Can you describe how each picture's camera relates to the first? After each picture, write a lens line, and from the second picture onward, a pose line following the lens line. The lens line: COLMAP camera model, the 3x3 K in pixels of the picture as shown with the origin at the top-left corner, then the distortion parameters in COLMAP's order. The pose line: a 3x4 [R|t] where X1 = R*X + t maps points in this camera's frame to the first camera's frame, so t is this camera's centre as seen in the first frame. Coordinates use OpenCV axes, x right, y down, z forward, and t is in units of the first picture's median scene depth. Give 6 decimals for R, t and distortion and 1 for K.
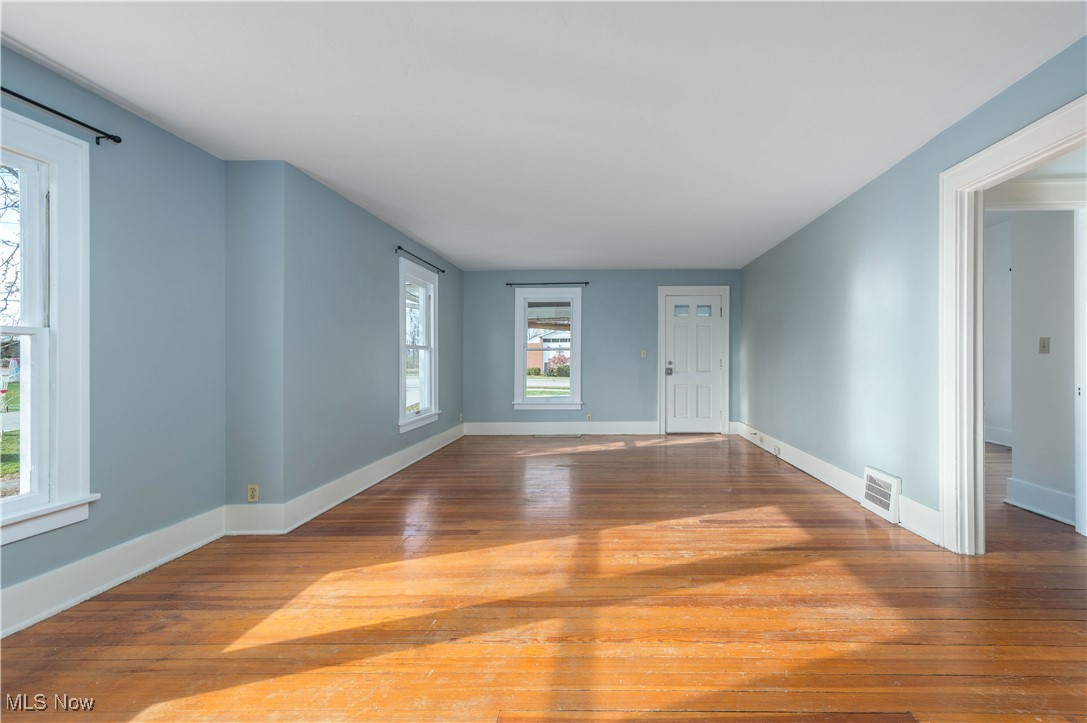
lens RADIAL K [[444.8, 0, 599.7], [0, 444.8, 358.1], [0, 0, 1]] dist [0.011302, -0.000757]
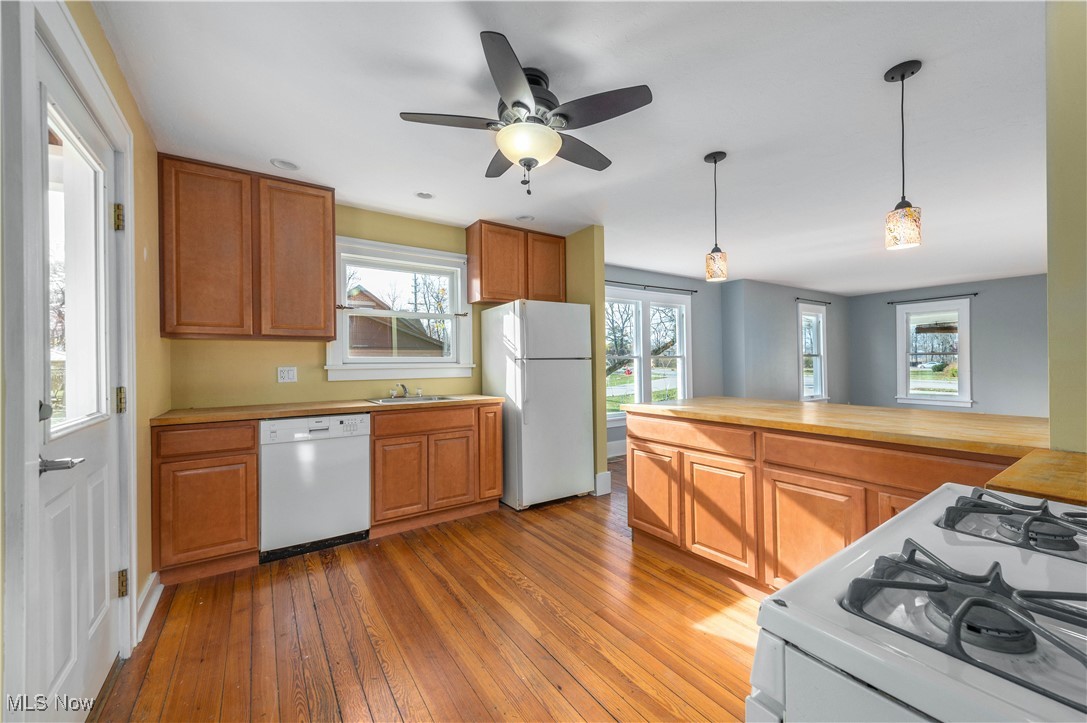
lens RADIAL K [[426.7, 0, 560.0], [0, 426.7, 363.9], [0, 0, 1]] dist [0.015399, -0.000258]
pose [[0.586734, 0.000068, -0.809780, 0.407561], [0.011264, 0.999903, 0.008245, -0.024584], [0.809702, -0.013959, 0.586676, -0.839969]]
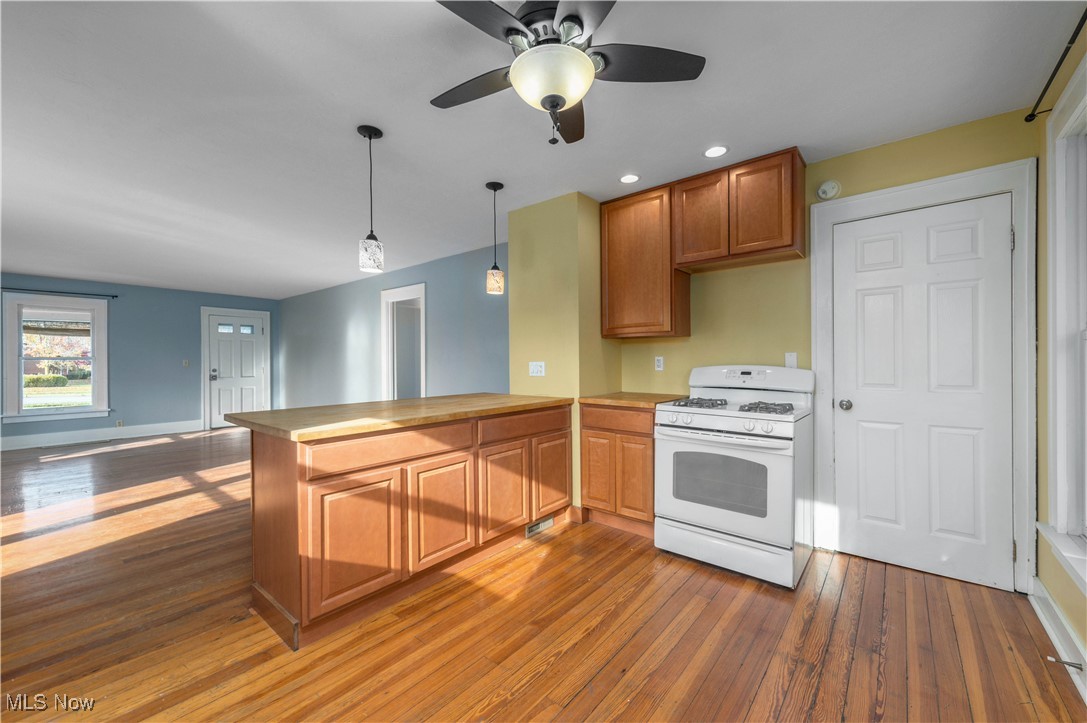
lens RADIAL K [[425.9, 0, 558.0], [0, 425.9, 361.1], [0, 0, 1]] dist [0.019151, -0.006767]
pose [[0.616811, 0.001264, 0.787110, -0.328838], [0.000368, 0.999998, -0.001894, -0.021348], [-0.787111, 0.001458, 0.616810, -0.816597]]
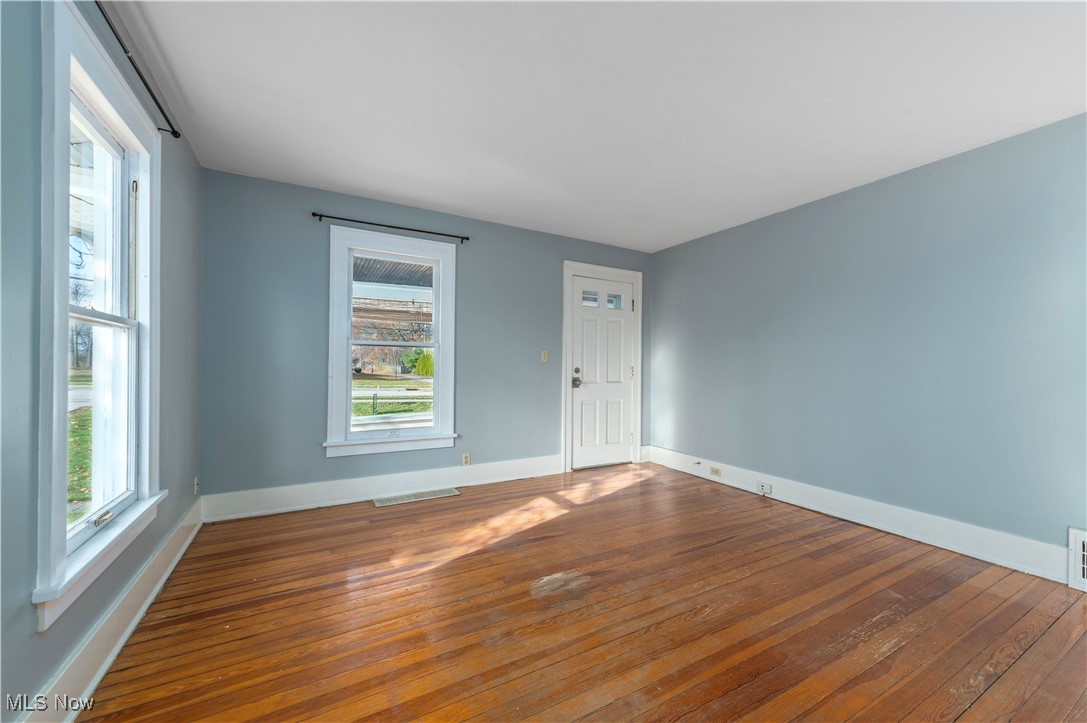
lens RADIAL K [[425.9, 0, 558.0], [0, 425.9, 361.1], [0, 0, 1]] dist [0.019151, -0.006767]
pose [[0.858025, 0.020108, 0.513214, -0.381395], [-0.017682, 0.999797, -0.009610, 0.005271], [-0.513303, -0.000829, 0.858207, 0.745922]]
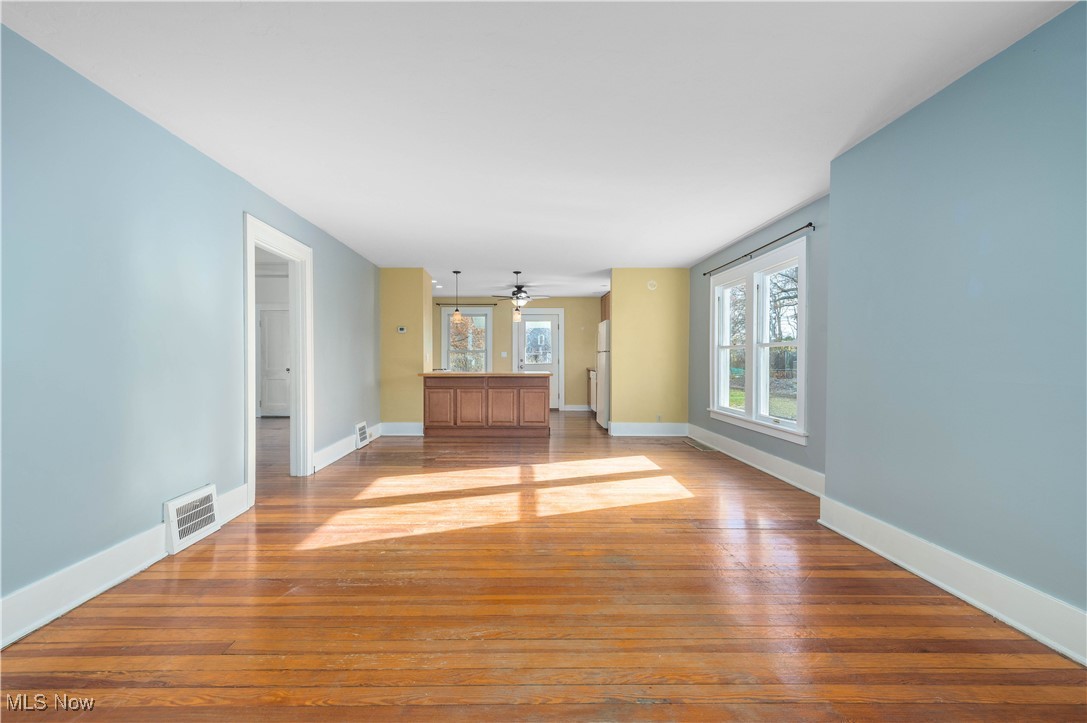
lens RADIAL K [[446.6, 0, 517.3], [0, 446.6, 360.0], [0, 0, 1]] dist [0.011631, -0.000656]
pose [[-0.999915, 0.008523, -0.009856, 0.008627], [0.008531, 0.999963, -0.000802, 0.005265], [0.009849, -0.000886, -0.999951, 1.581292]]
